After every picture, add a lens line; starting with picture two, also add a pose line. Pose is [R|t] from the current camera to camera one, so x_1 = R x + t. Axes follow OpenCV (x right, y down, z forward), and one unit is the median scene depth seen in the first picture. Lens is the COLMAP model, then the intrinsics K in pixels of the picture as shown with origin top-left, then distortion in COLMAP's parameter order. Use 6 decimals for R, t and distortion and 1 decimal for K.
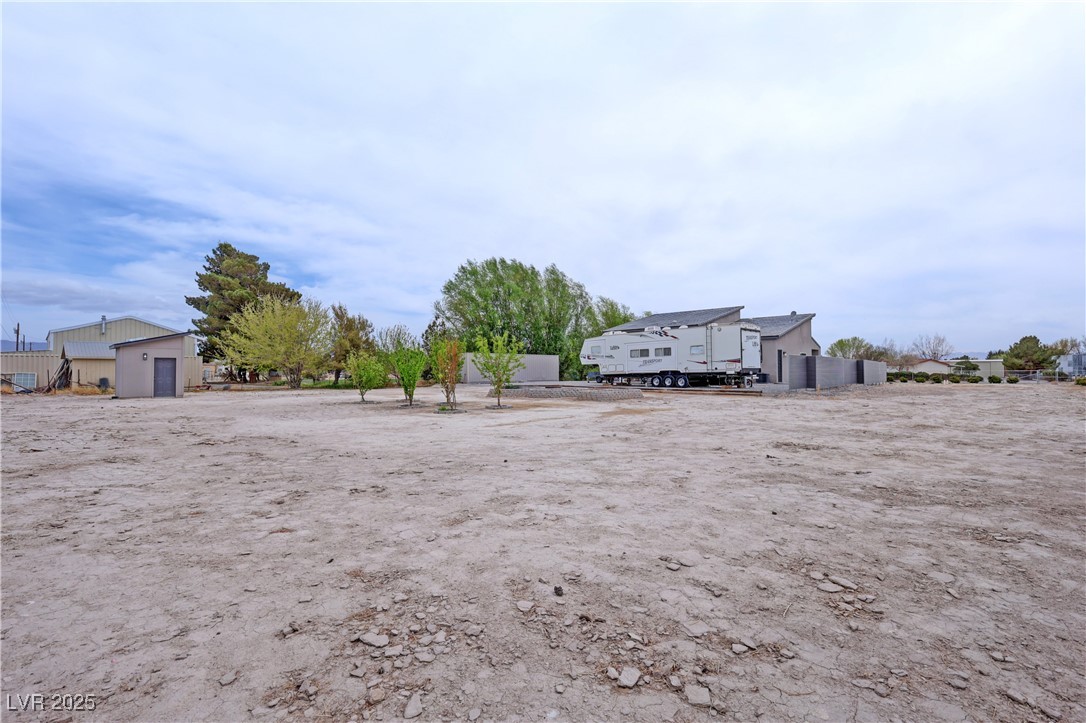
lens RADIAL K [[473.8, 0, 543.0], [0, 473.8, 361.5], [0, 0, 1]] dist [0.003740, -0.000308]
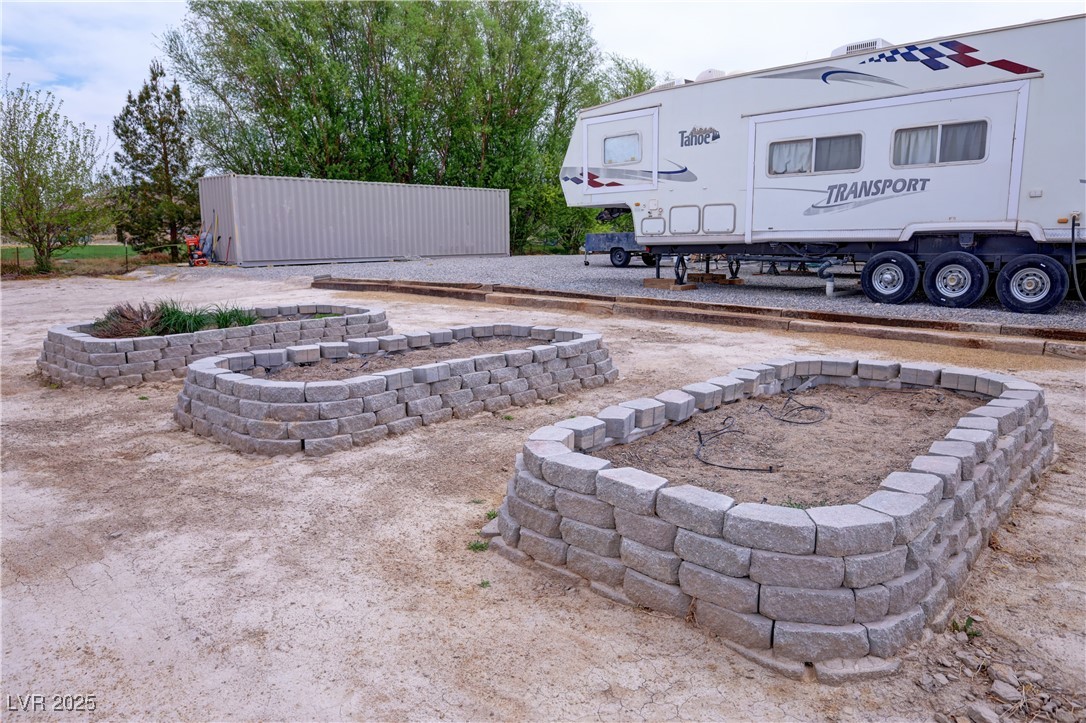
lens RADIAL K [[733.7, 0, 543.0], [0, 733.7, 361.5], [0, 0, 1]] dist [0.002899, -0.000145]
pose [[0.999067, -0.003162, 0.043064, 0.048510], [-0.005420, 0.980242, 0.197726, 0.010458], [-0.042839, -0.197775, 0.979311, 0.562461]]
